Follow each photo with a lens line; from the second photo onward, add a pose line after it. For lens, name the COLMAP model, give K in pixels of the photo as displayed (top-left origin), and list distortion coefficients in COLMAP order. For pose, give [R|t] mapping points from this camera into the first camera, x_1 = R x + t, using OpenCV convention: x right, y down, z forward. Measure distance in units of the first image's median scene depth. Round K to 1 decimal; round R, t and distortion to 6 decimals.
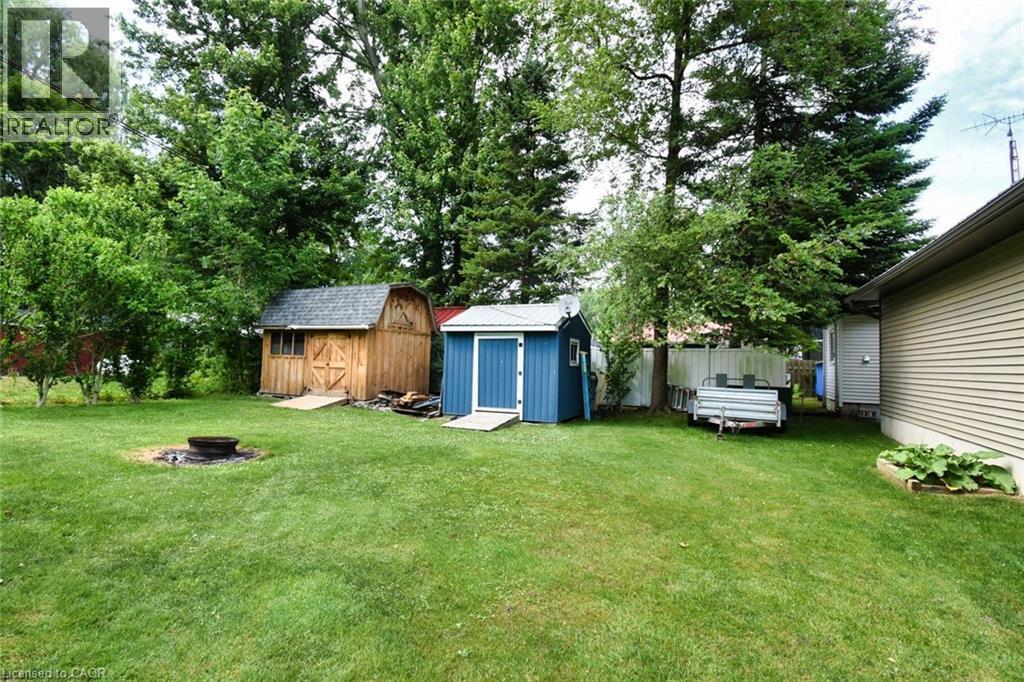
lens RADIAL K [[468.1, 0, 512.0], [0, 468.1, 341.0], [0, 0, 1]] dist [0.015118, -0.023871]
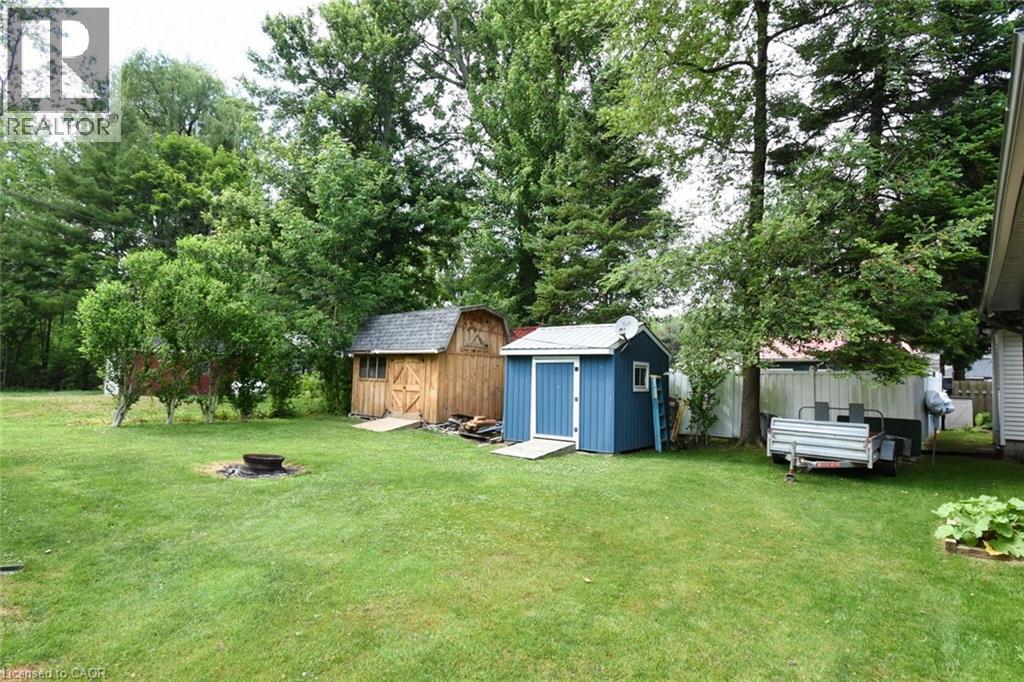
lens RADIAL K [[518.0, 0, 512.0], [0, 518.0, 341.0], [0, 0, 1]] dist [0.011093, -0.022295]
pose [[0.963964, -0.019535, -0.265315, 0.159592], [0.011132, 0.999389, -0.033137, -0.014165], [0.265800, 0.028989, 0.963592, -0.042226]]
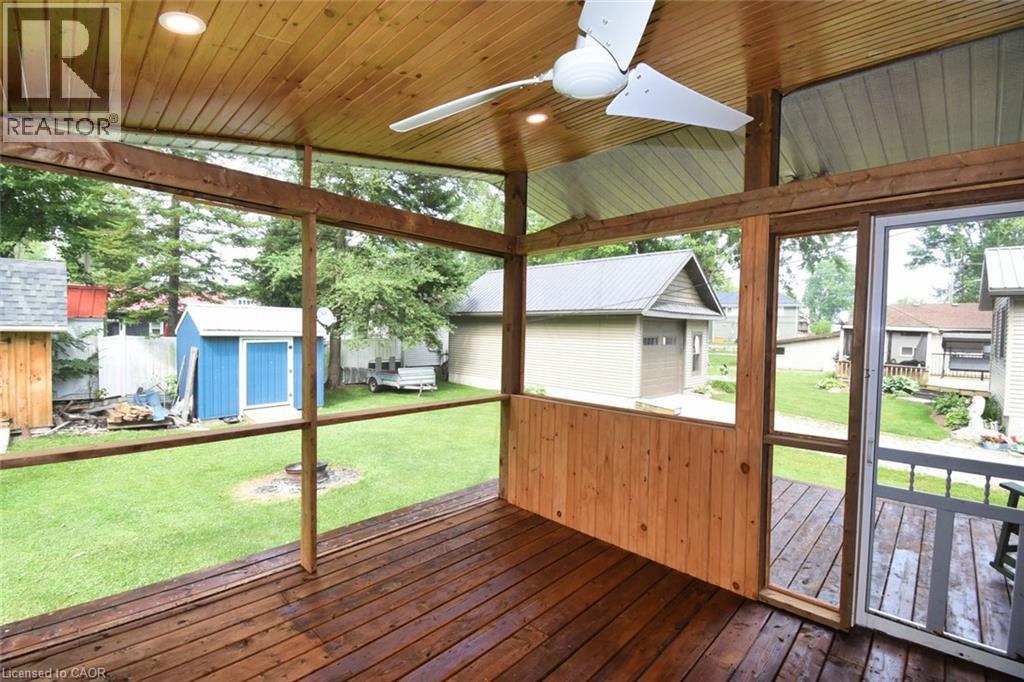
lens RADIAL K [[450.0, 0, 512.0], [0, 450.0, 341.0], [0, 0, 1]] dist [0.010254, -0.021341]
pose [[0.323698, -0.045728, 0.945055, -0.818294], [-0.054988, 0.996234, 0.067039, -0.107569], [-0.944561, -0.073667, 0.319964, 0.094261]]
